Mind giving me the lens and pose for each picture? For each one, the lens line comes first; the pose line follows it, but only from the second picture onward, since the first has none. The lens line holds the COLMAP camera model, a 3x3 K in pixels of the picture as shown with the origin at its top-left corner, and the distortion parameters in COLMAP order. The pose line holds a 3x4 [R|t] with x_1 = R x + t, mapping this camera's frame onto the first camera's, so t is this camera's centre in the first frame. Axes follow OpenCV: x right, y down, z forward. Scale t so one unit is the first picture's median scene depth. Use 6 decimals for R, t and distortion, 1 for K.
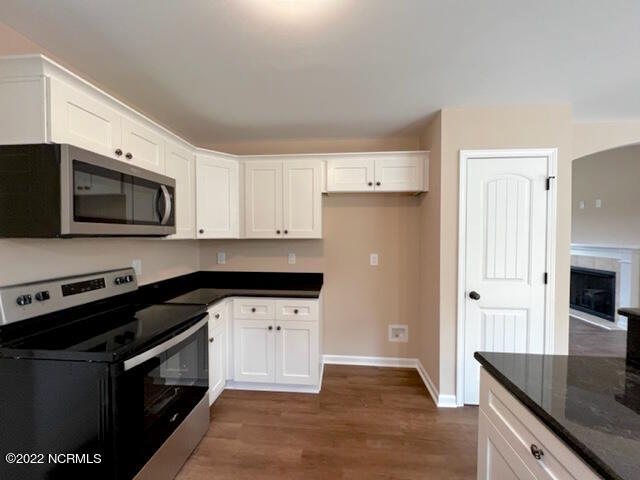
lens RADIAL K [[255.7, 0, 320.0], [0, 255.7, 240.0], [0, 0, 1]] dist [-0.000821, 0.000162]
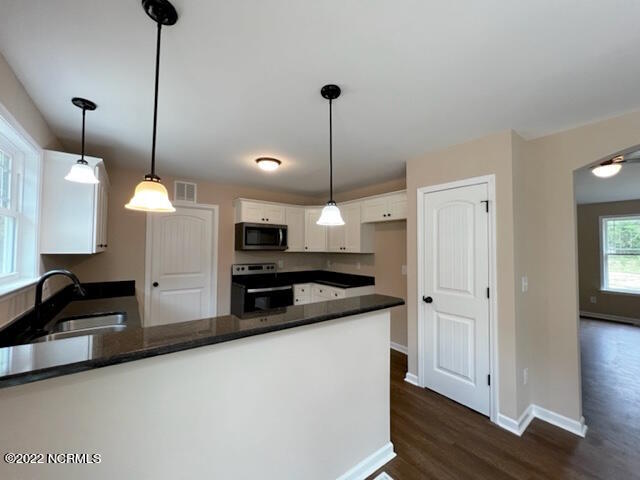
lens RADIAL K [[255.7, 0, 320.0], [0, 255.7, 240.0], [0, 0, 1]] dist [-0.000821, 0.000162]
pose [[0.671052, -0.017365, -0.741207, 1.183057], [-0.024640, 0.998651, -0.045704, -0.007783], [0.741000, 0.048934, 0.669719, -0.263165]]
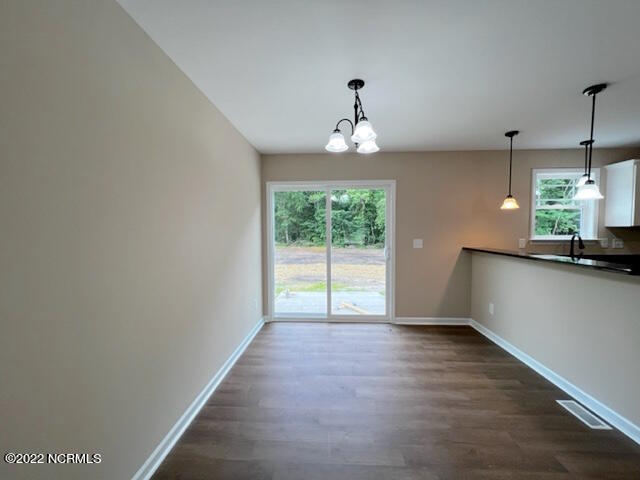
lens RADIAL K [[255.7, 0, 320.0], [0, 255.7, 240.0], [0, 0, 1]] dist [-0.000821, 0.000162]
pose [[-0.999074, 0.011841, -0.041368, 1.703378], [0.009234, 0.997993, 0.062652, -0.010807], [0.042027, 0.062212, -0.997178, 1.213118]]
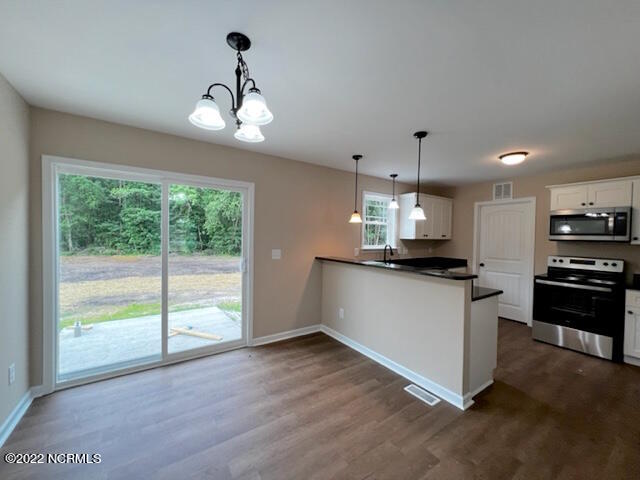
lens RADIAL K [[255.7, 0, 320.0], [0, 255.7, 240.0], [0, 0, 1]] dist [-0.000821, 0.000162]
pose [[-0.770920, 0.001224, -0.636931, 1.791713], [-0.026885, 0.999044, 0.034461, -0.026343], [0.636364, 0.043691, -0.770150, 0.928255]]
